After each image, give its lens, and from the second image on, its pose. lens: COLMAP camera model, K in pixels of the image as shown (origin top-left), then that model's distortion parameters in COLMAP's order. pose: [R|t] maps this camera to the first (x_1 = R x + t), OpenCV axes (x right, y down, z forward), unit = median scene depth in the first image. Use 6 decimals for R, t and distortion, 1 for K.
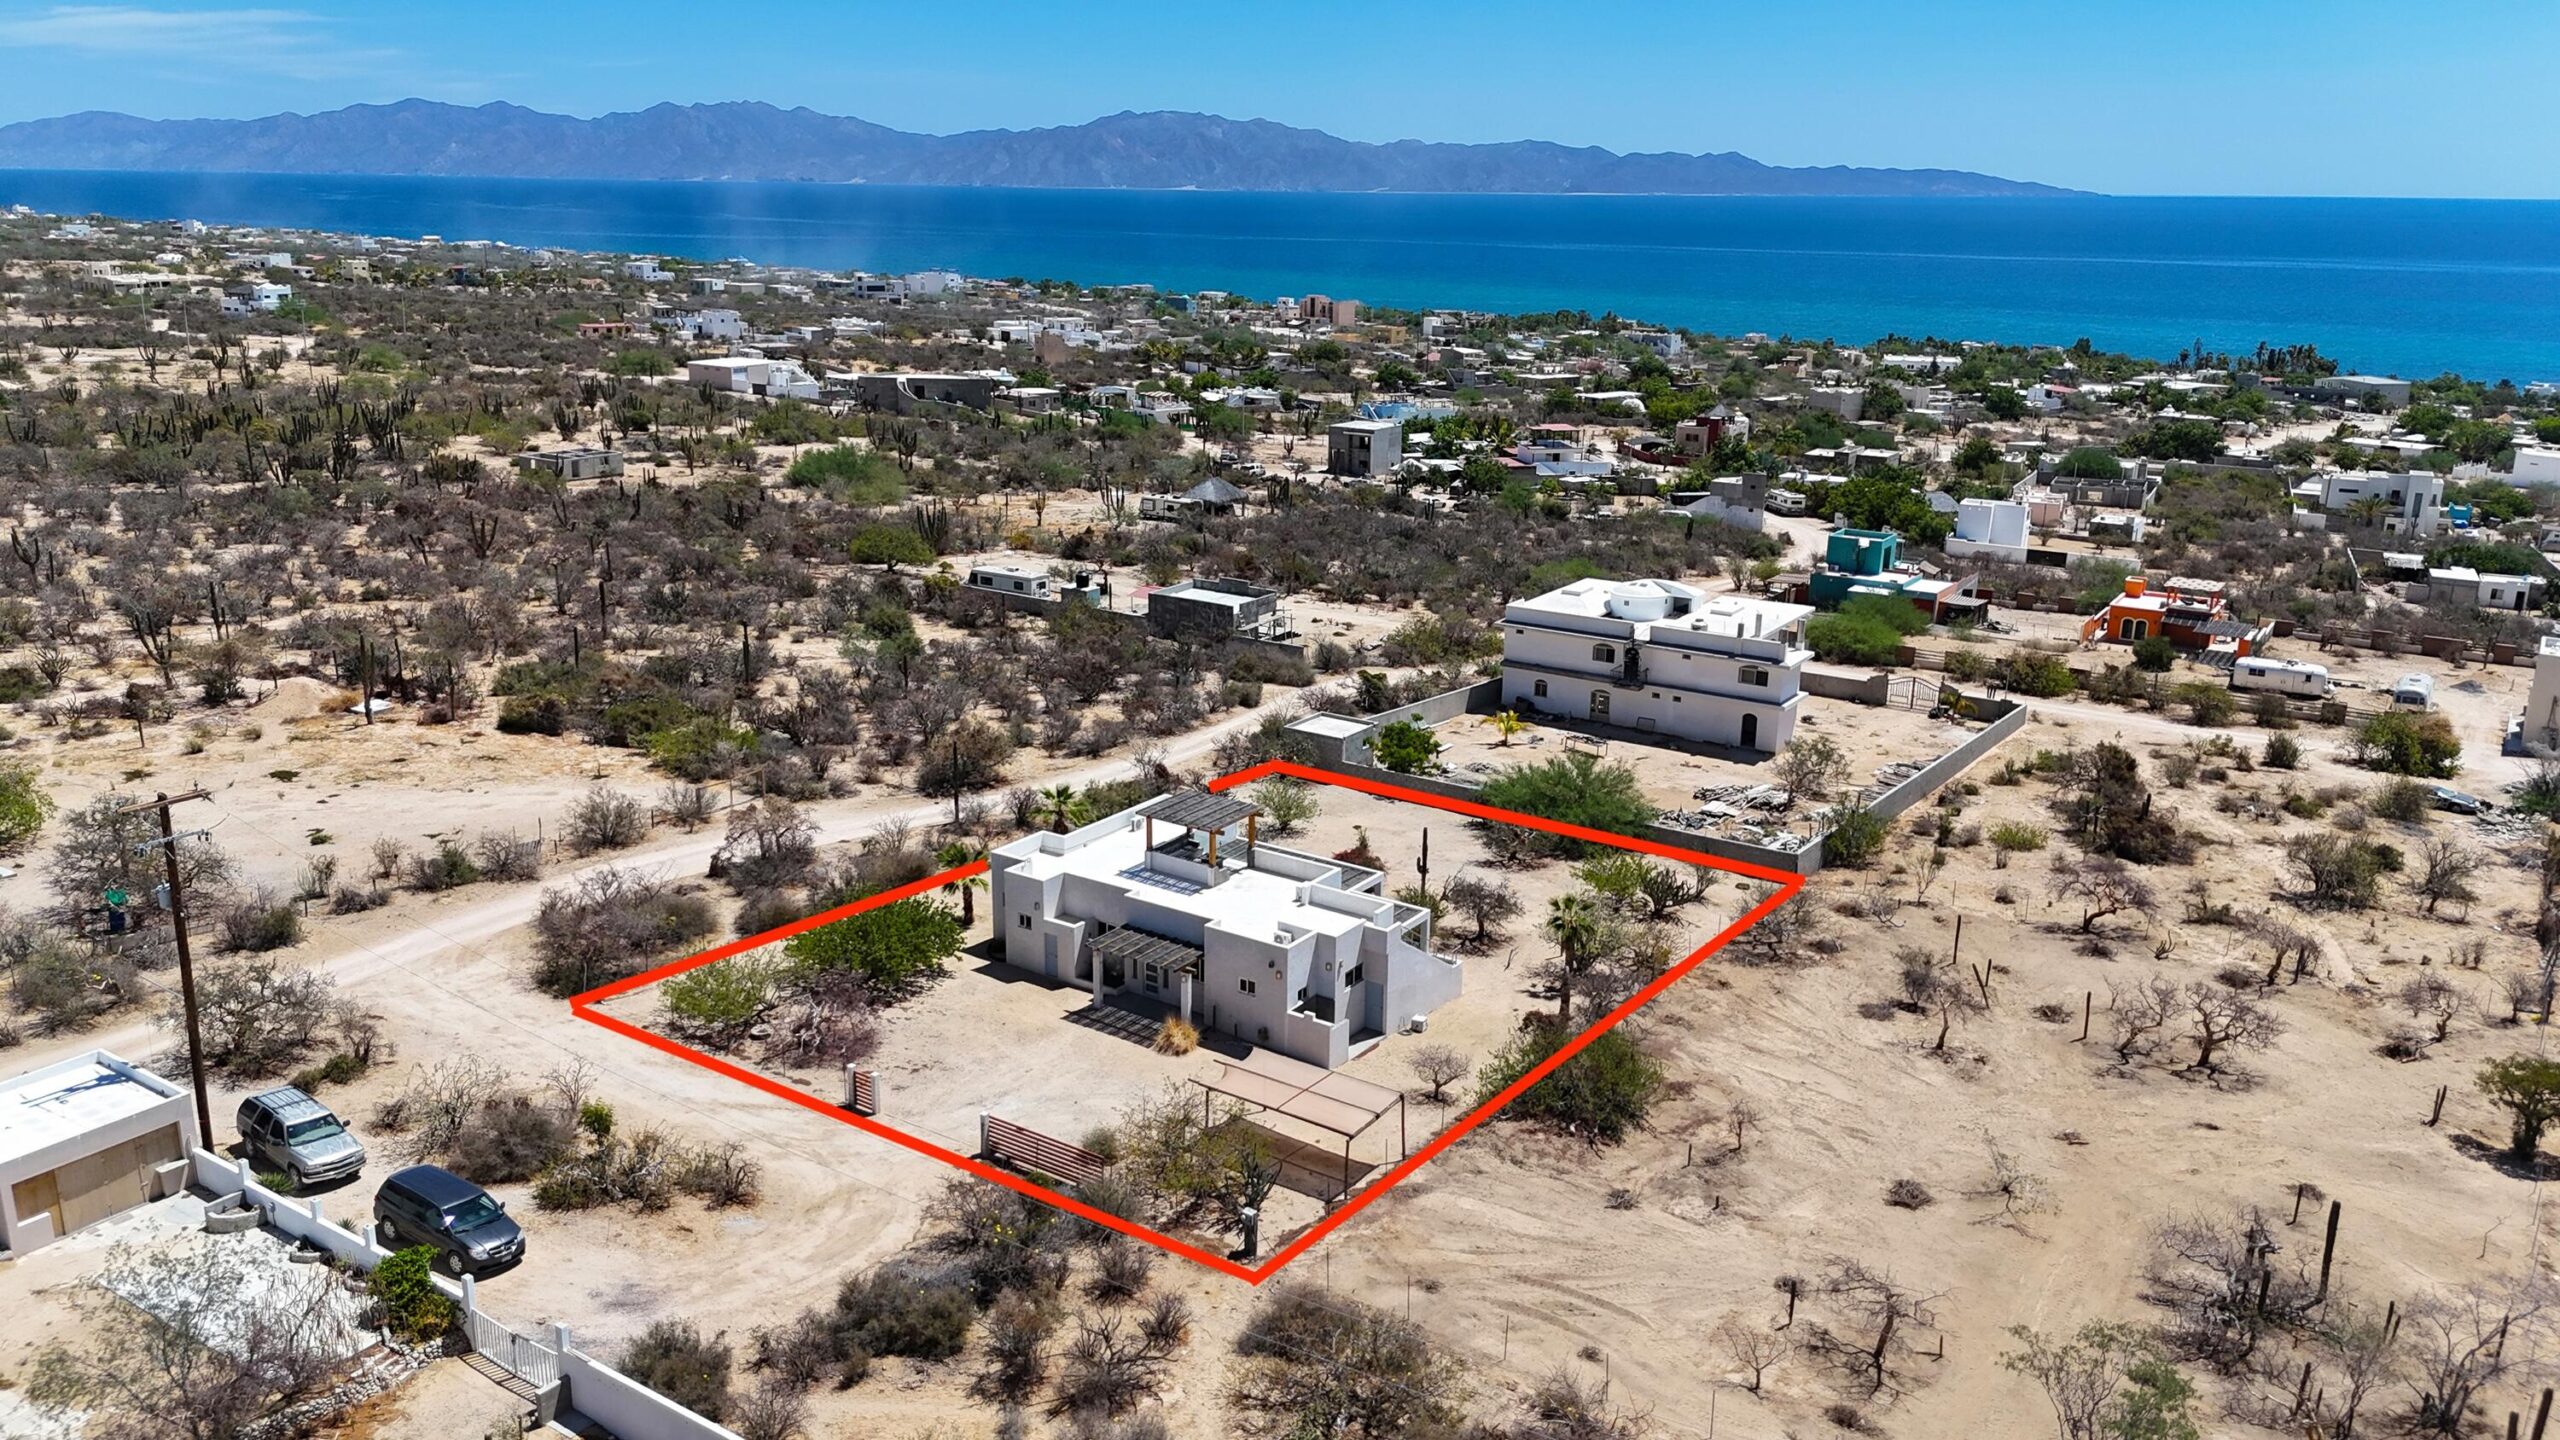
lens RADIAL K [[1872.6, 0, 1289.7], [0, 1872.6, 723.6], [0, 0, 1]] dist [0.055453, -0.053091]
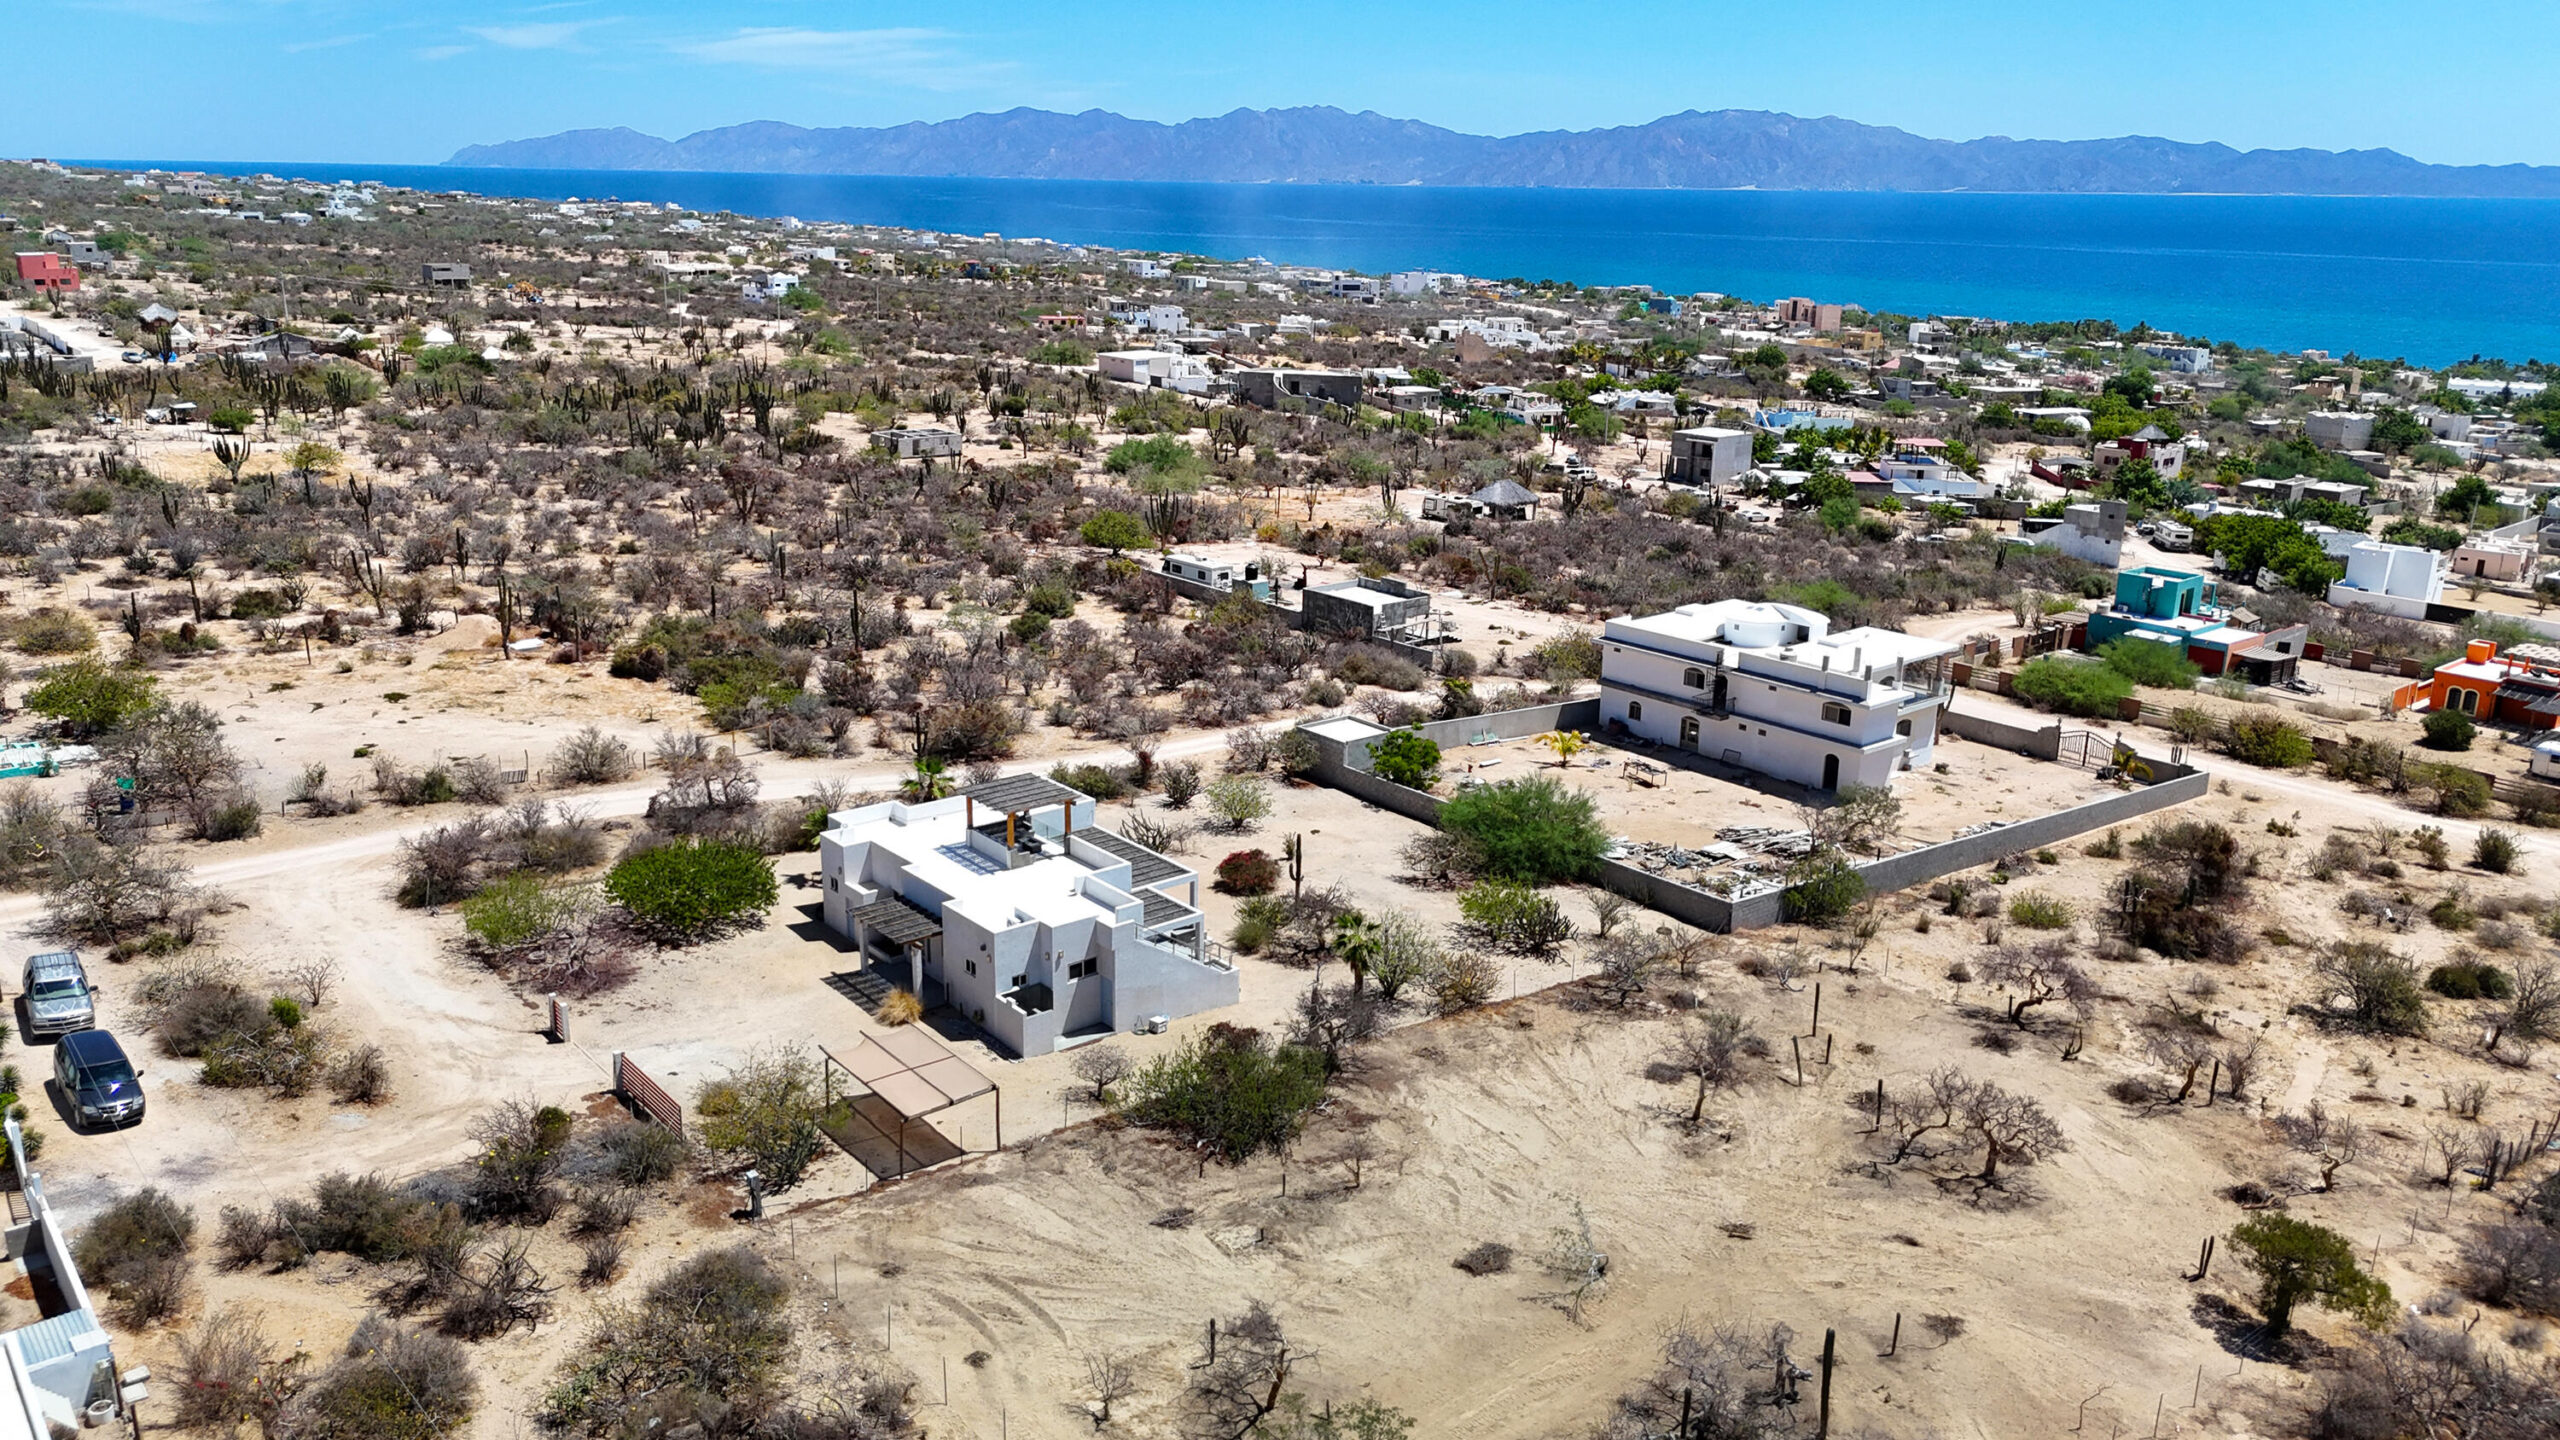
lens RADIAL K [[1874.4, 0, 1293.9], [0, 1874.4, 735.6], [0, 0, 1]] dist [0.052421, -0.051128]
pose [[0.961311, 0.079993, -0.263593, 0.242408], [-0.078599, 0.996780, 0.015850, -0.008581], [0.264012, 0.005481, 0.964504, 0.039499]]
